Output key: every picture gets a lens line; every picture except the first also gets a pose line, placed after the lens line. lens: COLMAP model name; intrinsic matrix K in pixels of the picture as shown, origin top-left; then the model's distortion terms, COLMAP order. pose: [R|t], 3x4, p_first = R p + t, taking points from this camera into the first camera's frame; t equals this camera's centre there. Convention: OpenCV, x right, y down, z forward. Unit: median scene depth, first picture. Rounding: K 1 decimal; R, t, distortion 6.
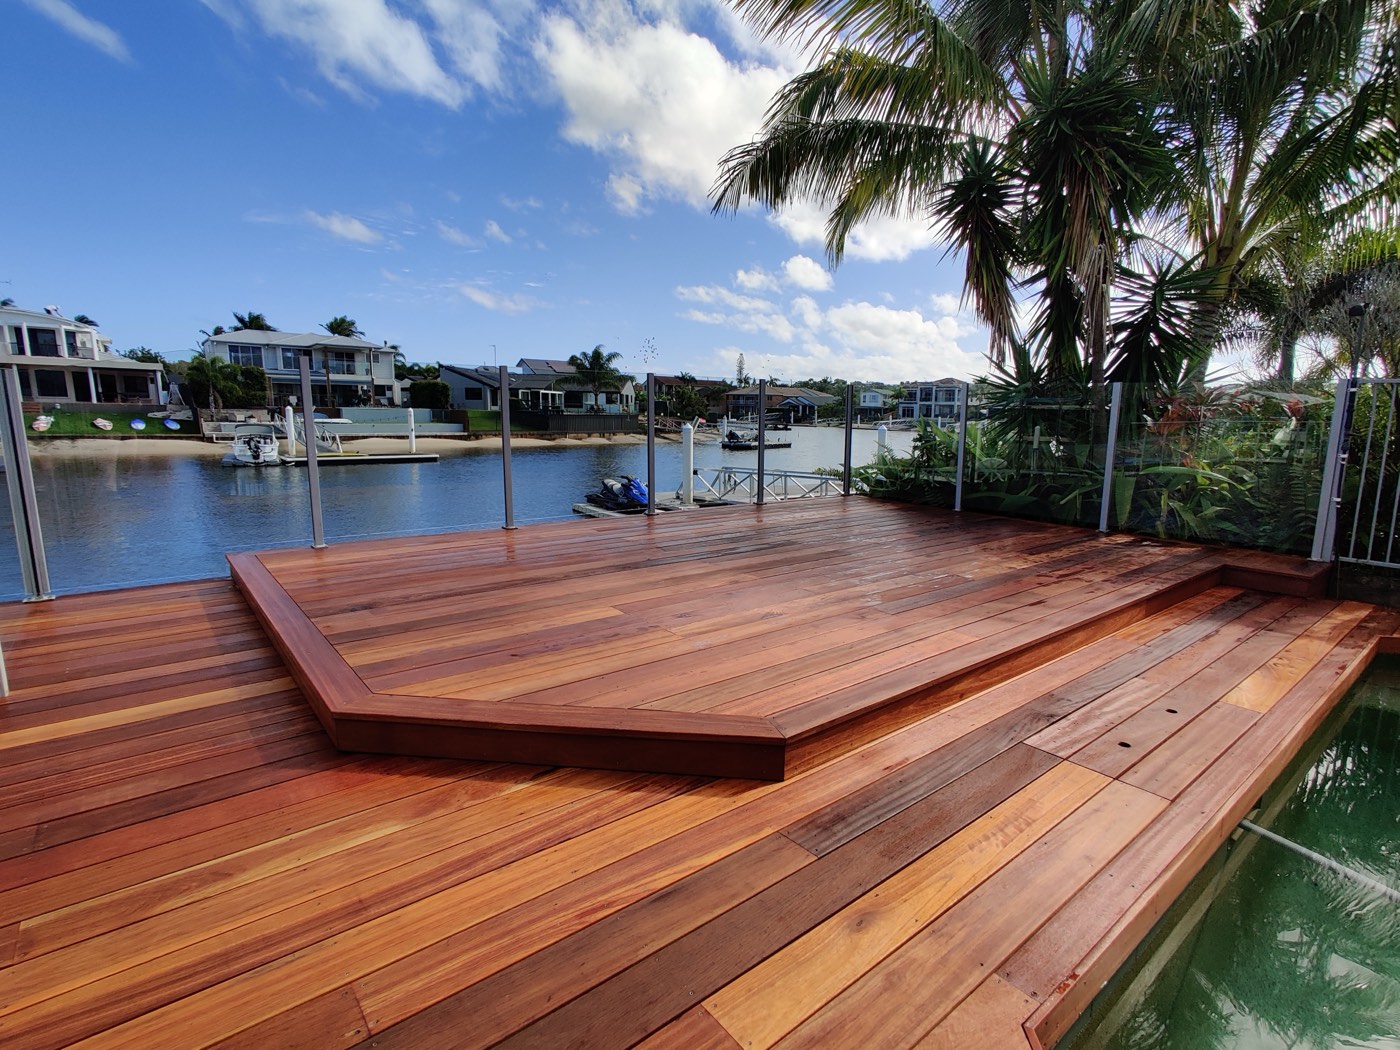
lens RADIAL K [[690.4, 0, 700.0], [0, 690.4, 525.0], [0, 0, 1]] dist [0.015602, -0.000044]
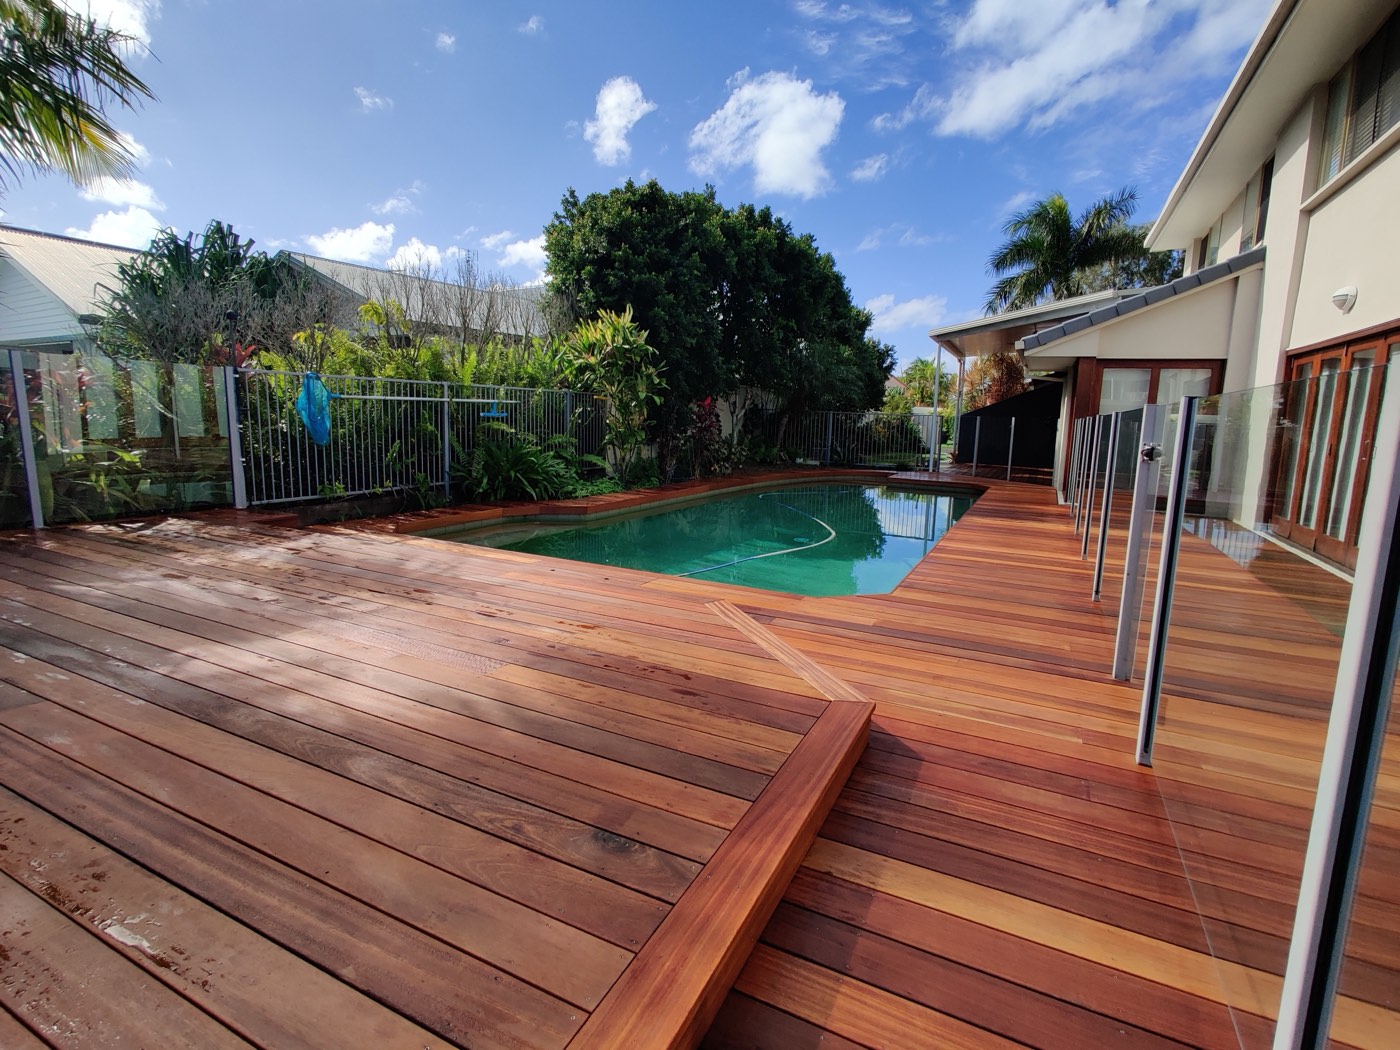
lens RADIAL K [[690.4, 0, 700.0], [0, 690.4, 525.0], [0, 0, 1]] dist [0.015602, -0.000044]
pose [[-0.413366, -0.174543, 0.893679, -0.614409], [0.100721, 0.966669, 0.235386, -0.135853], [-0.904977, 0.187314, -0.382008, 0.734811]]
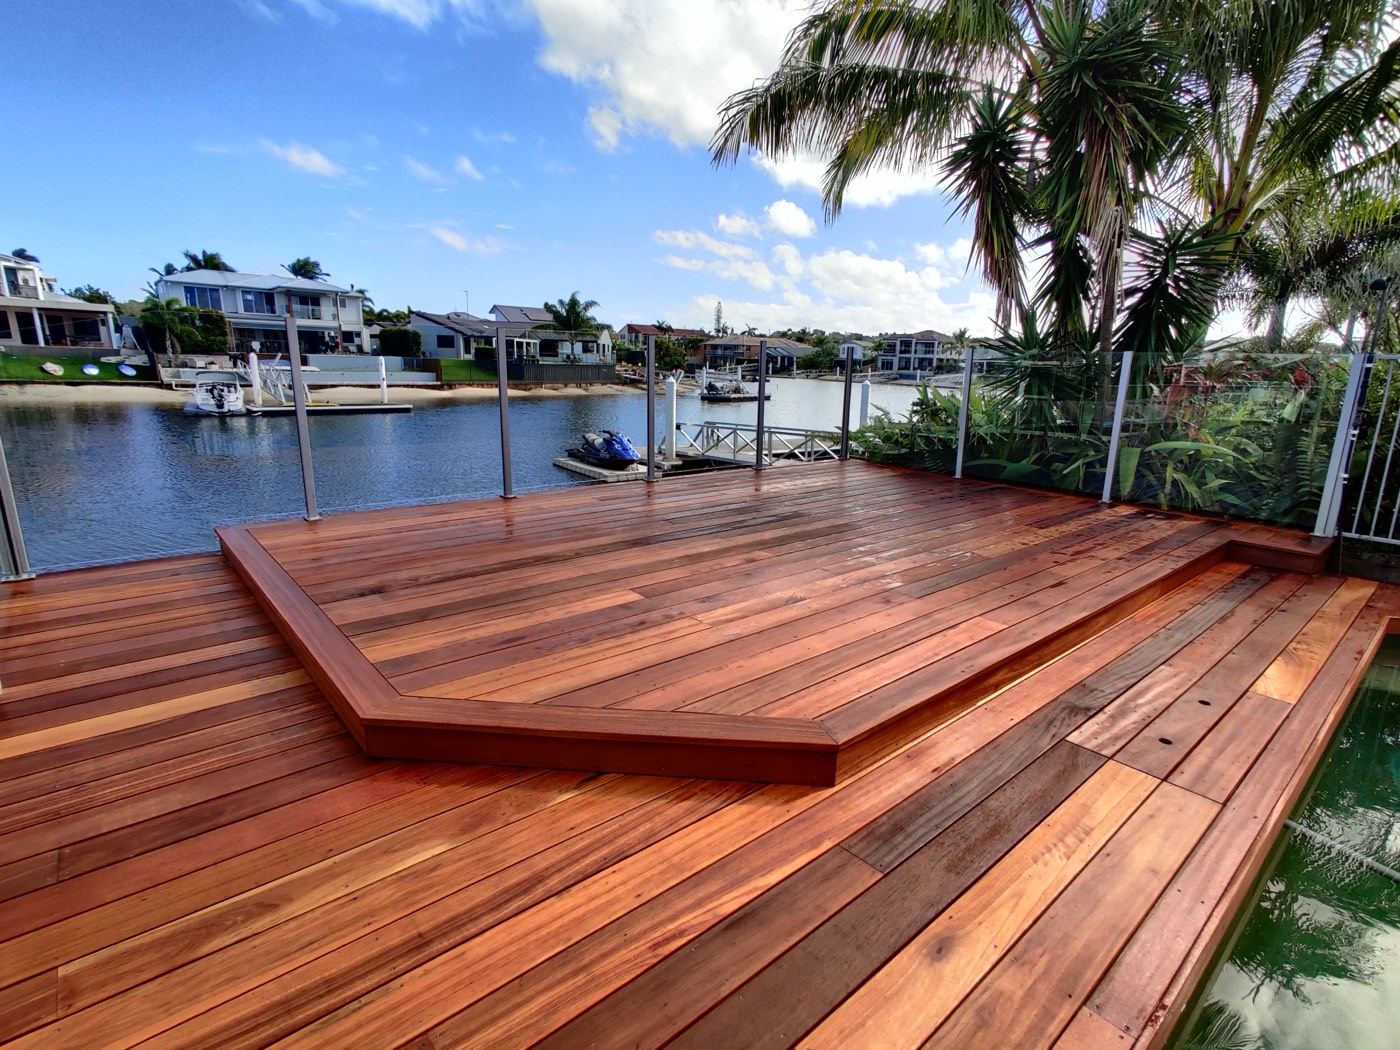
lens RADIAL K [[694.9, 0, 698.5], [0, 694.9, 519.5], [0, 0, 1]] dist [0.015199, 0.000339]
pose [[0.999391, 0.005794, 0.034415, -0.046540], [-0.007918, 0.998051, 0.061896, -0.028475], [-0.033990, -0.062131, 0.997489, 0.021973]]
